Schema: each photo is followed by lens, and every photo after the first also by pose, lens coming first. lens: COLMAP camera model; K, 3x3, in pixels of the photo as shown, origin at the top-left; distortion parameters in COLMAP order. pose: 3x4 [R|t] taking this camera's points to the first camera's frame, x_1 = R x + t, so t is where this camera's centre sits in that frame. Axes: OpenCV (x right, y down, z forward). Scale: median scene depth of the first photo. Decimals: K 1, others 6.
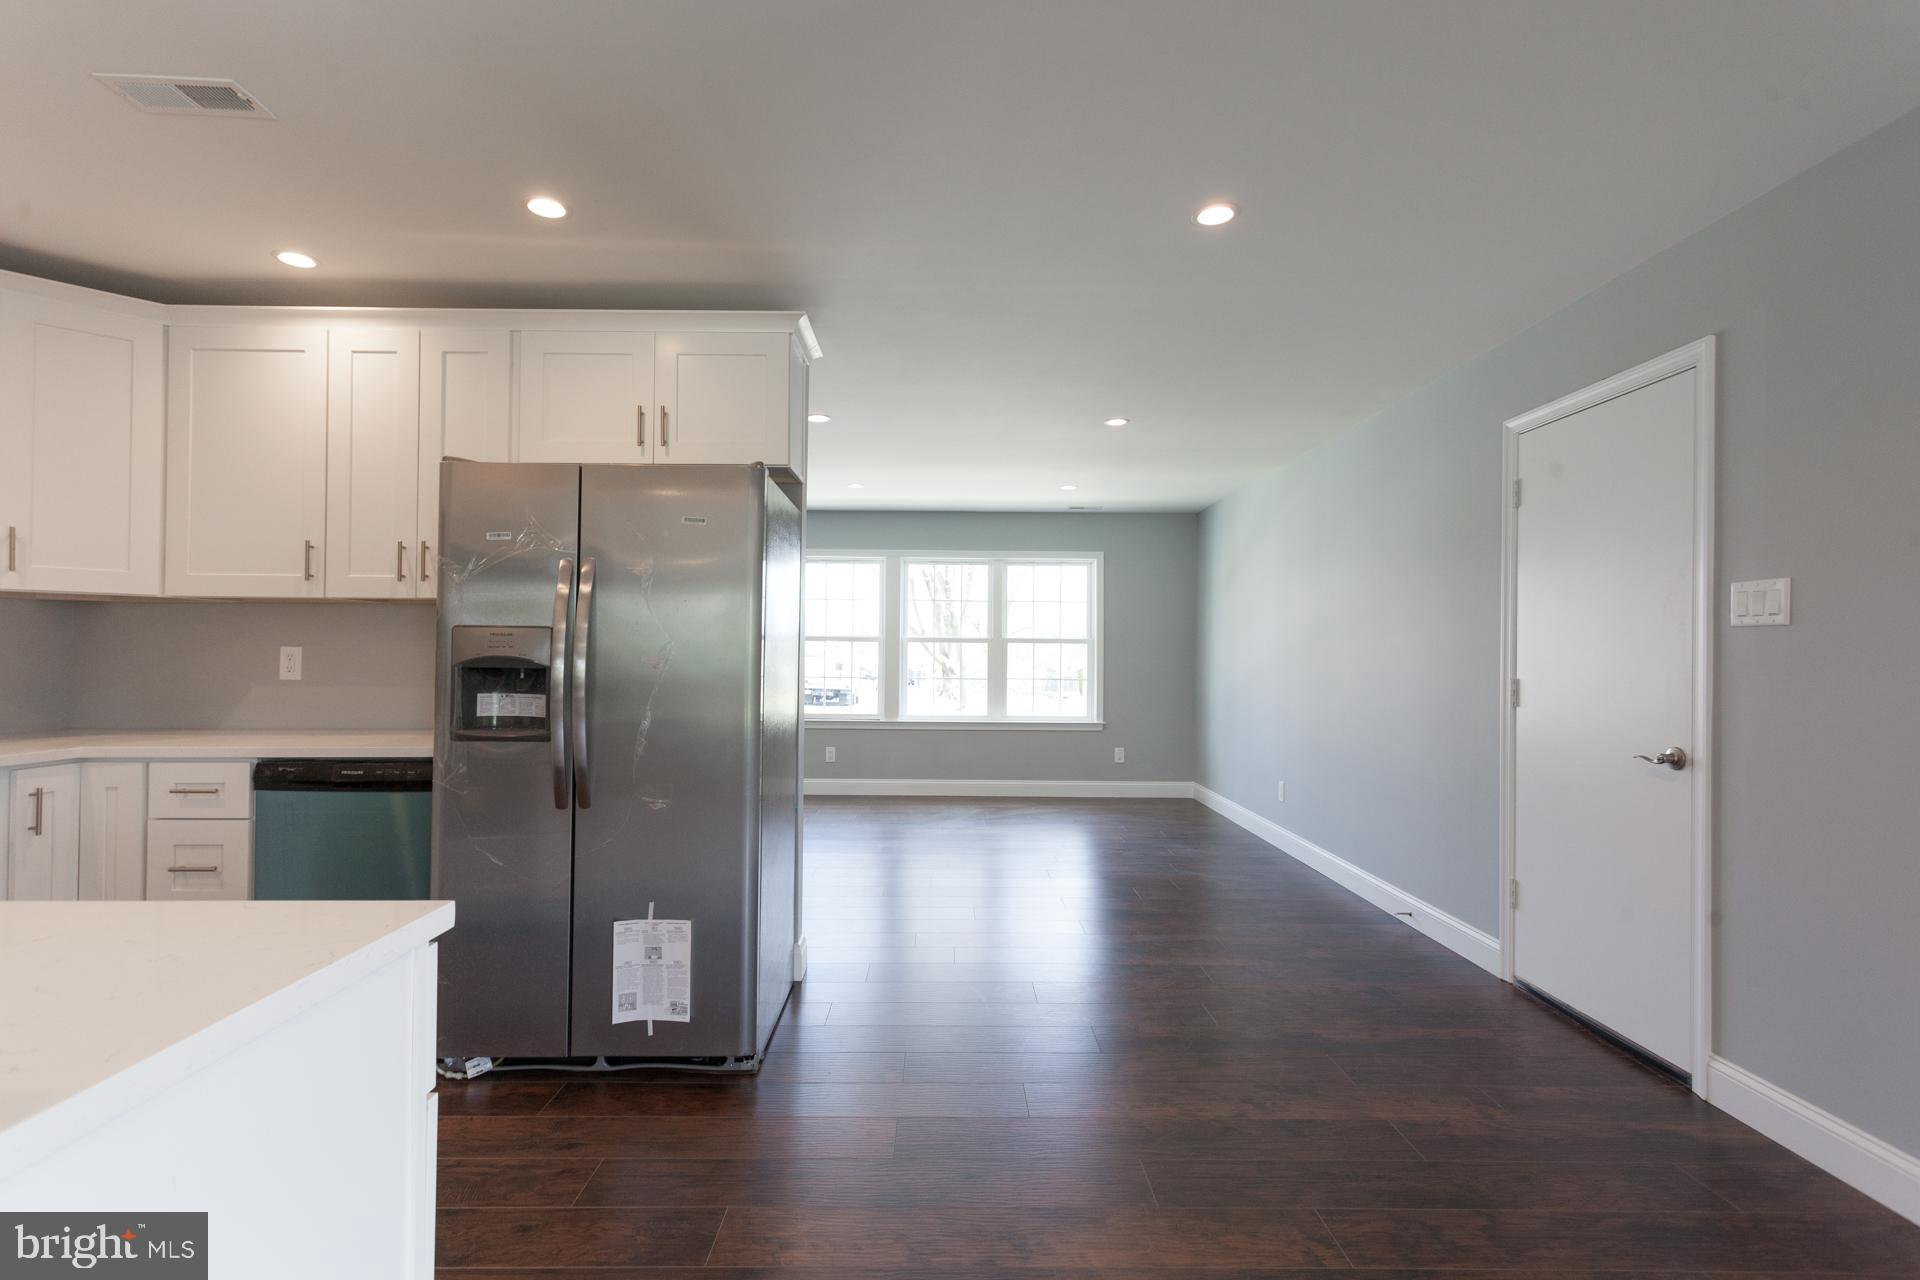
lens RADIAL K [[915.3, 0, 950.3], [0, 915.3, 642.5], [0, 0, 1]] dist [0.009939, -0.000049]
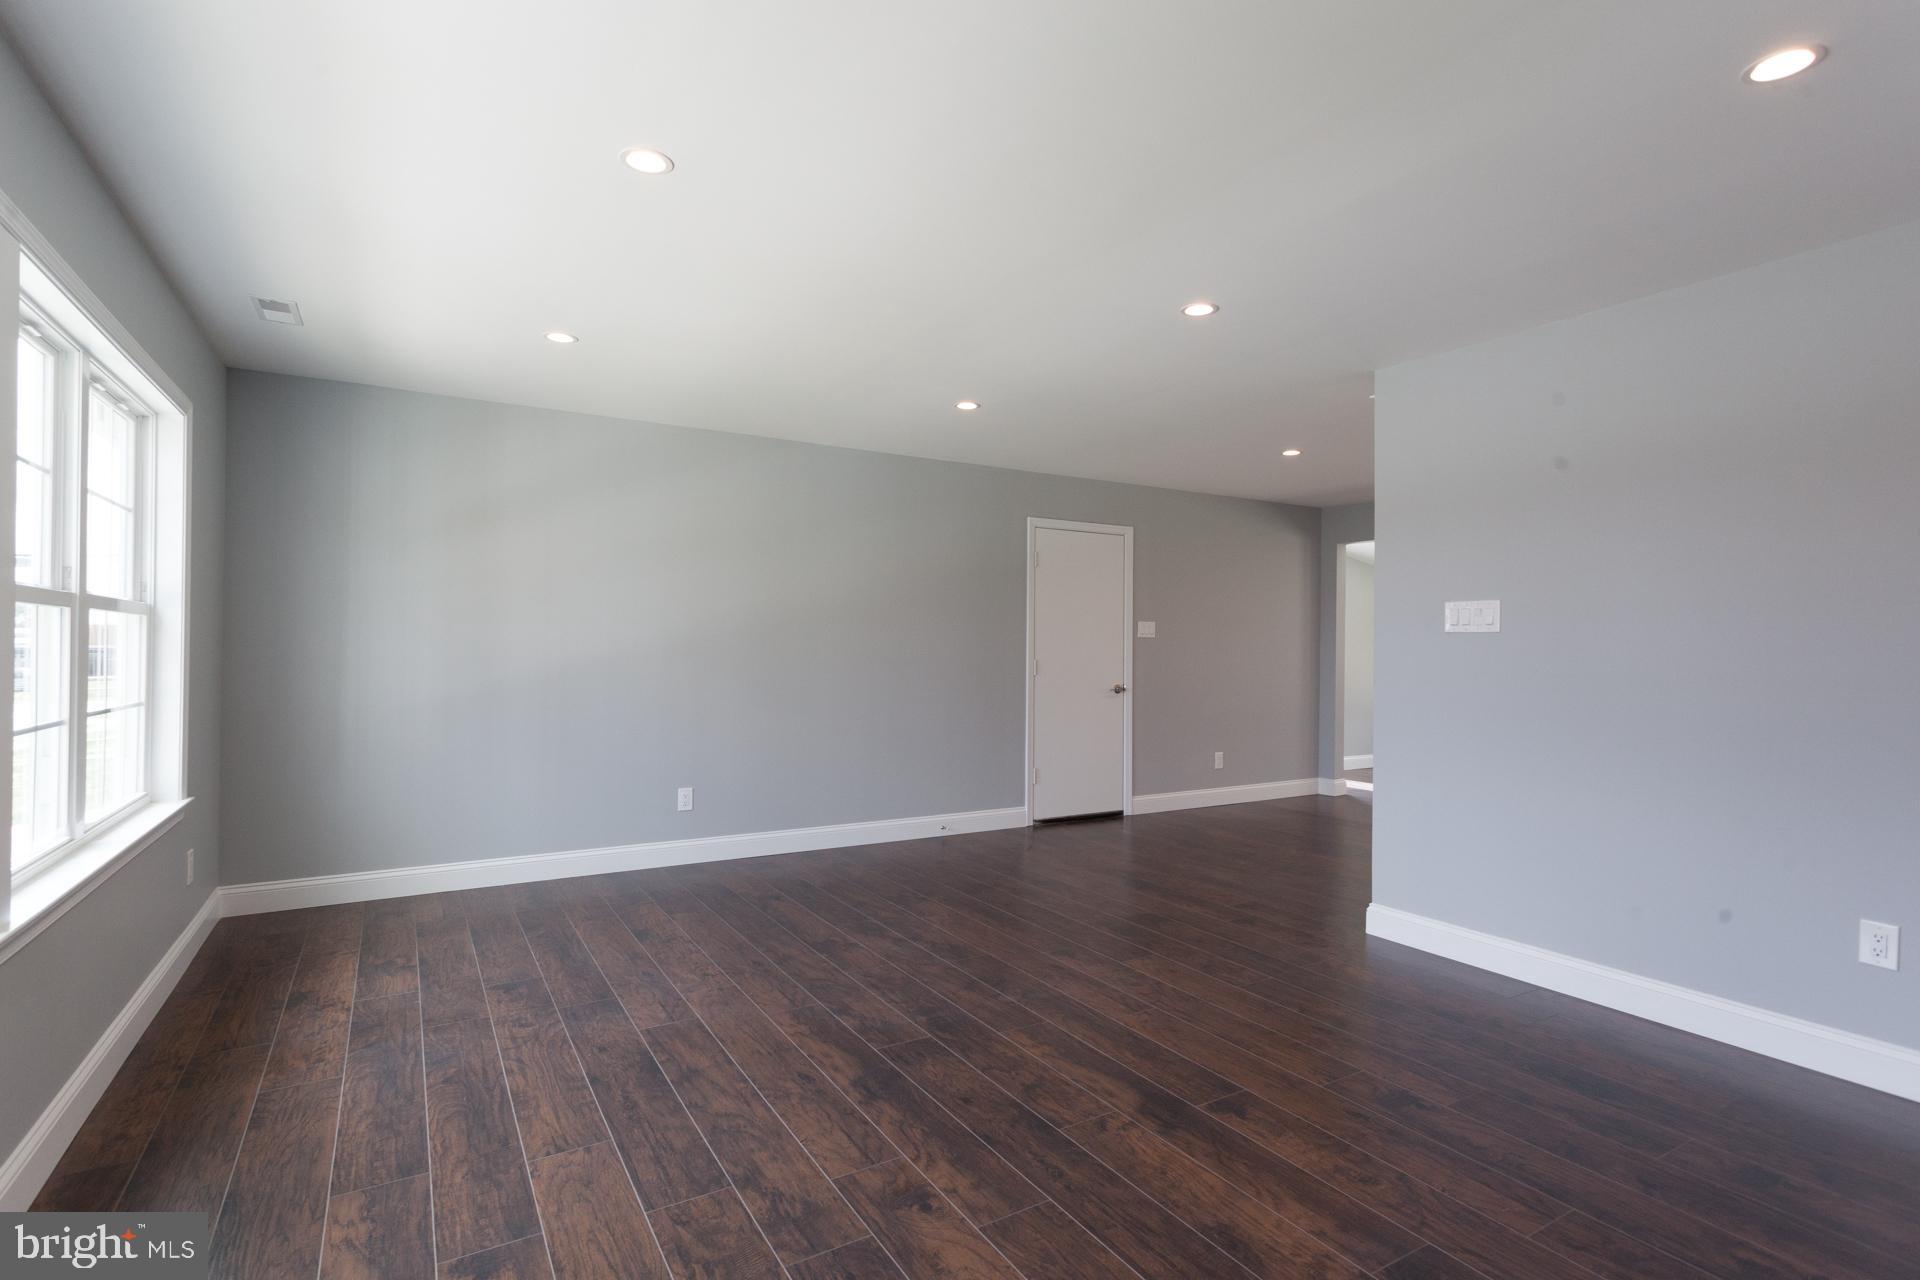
lens RADIAL K [[915.9, 0, 951.7], [0, 915.9, 643.3], [0, 0, 1]] dist [0.006029, 0.001333]
pose [[-0.506995, -0.008949, 0.861903, -1.131515], [-0.023333, 0.999722, -0.003345, 0.019197], [-0.861633, -0.021807, -0.507063, 2.633208]]
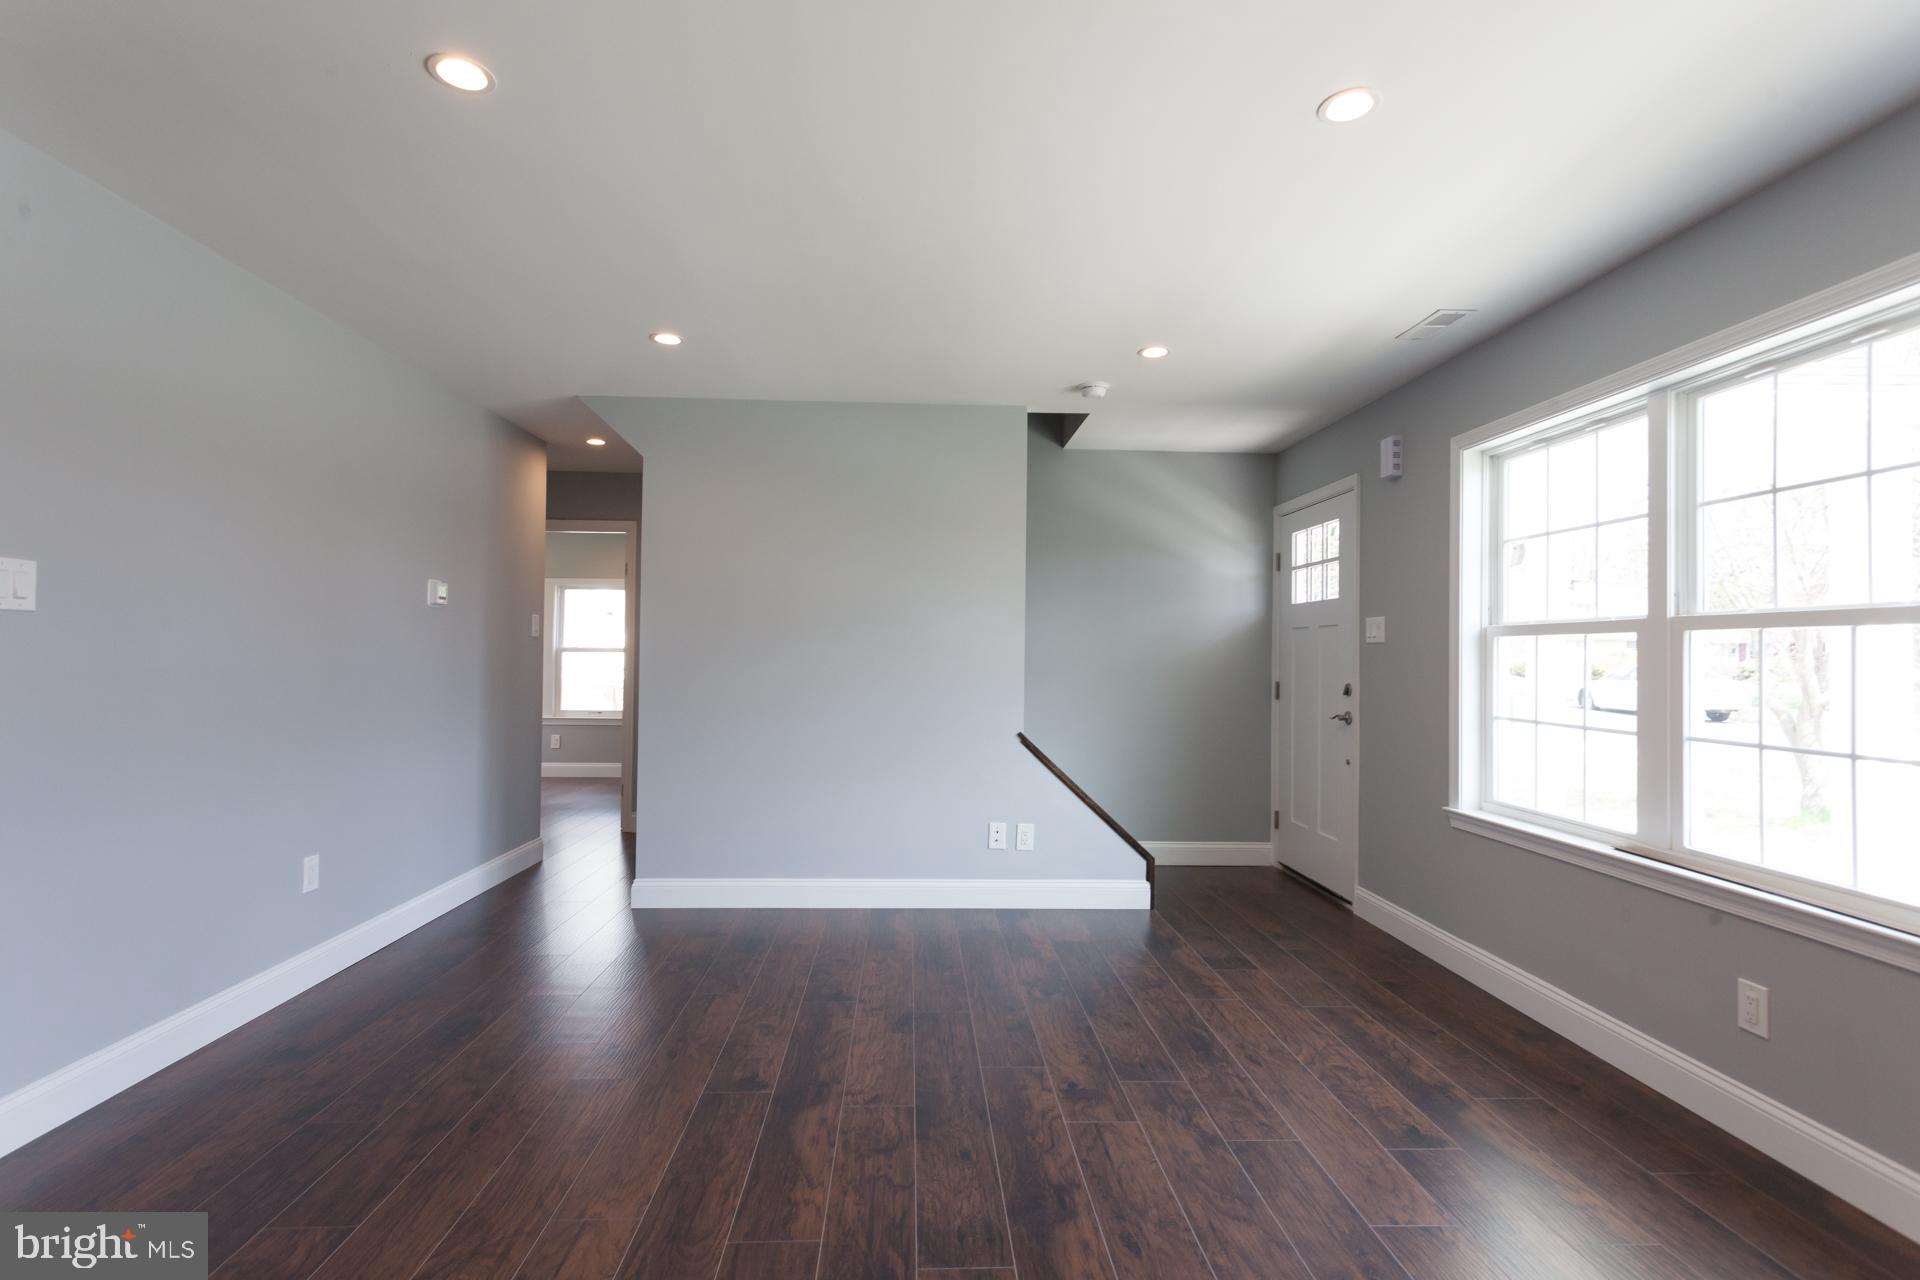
lens RADIAL K [[915.9, 0, 951.7], [0, 915.9, 643.3], [0, 0, 1]] dist [0.006029, 0.001333]
pose [[0.037266, -0.021903, -0.999065, 0.464495], [0.001415, 0.999760, -0.021865, 0.029693], [0.999304, -0.000598, 0.037288, 2.108697]]
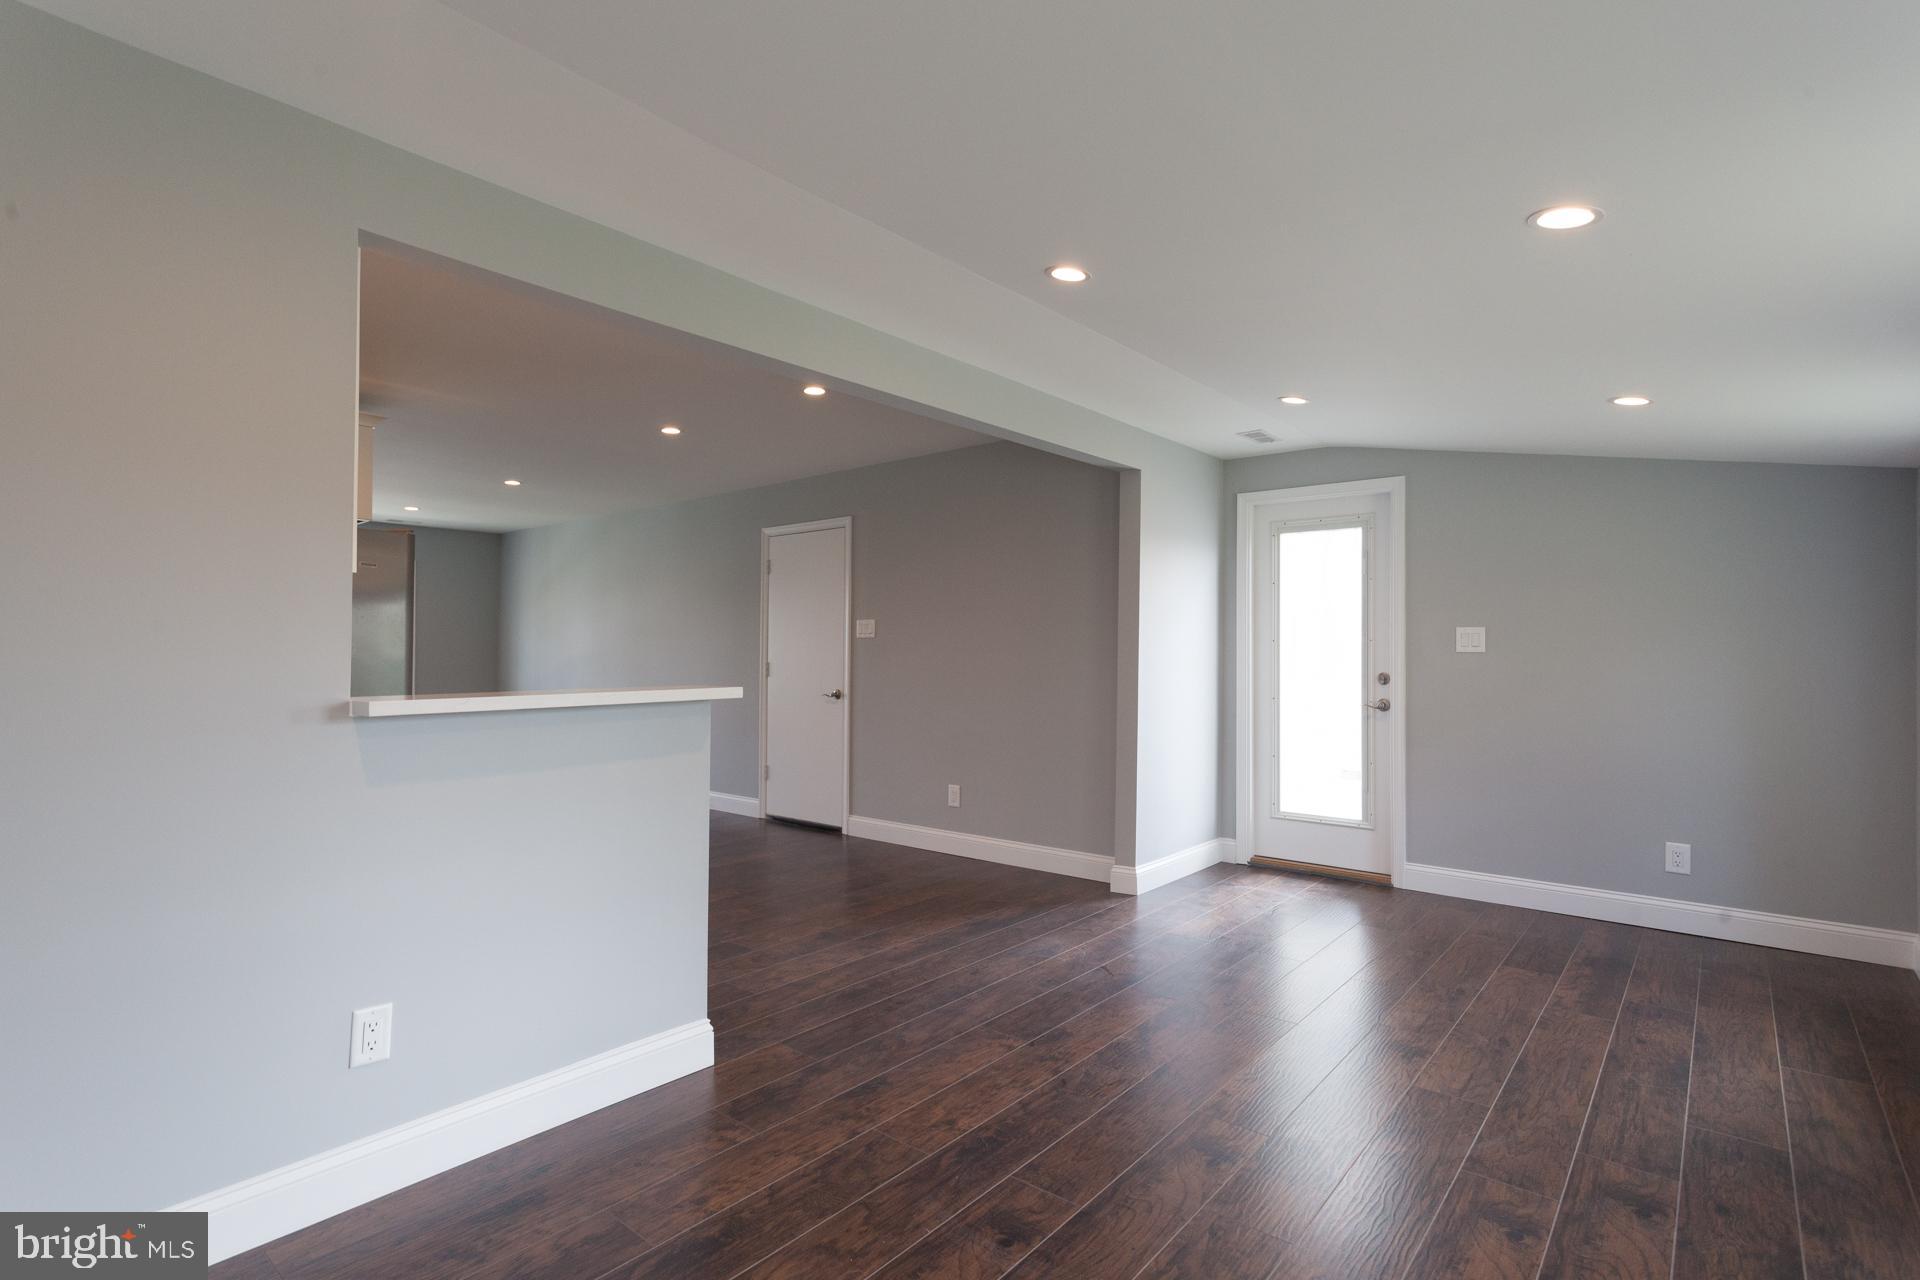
lens RADIAL K [[923.7, 0, 961.3], [0, 923.7, 644.5], [0, 0, 1]] dist [0.004554, 0.000740]
pose [[0.642637, 0.002289, 0.766168, -0.792454], [-0.006499, 0.999976, 0.002463, -0.007926], [-0.766144, -0.006562, 0.642636, -0.732990]]
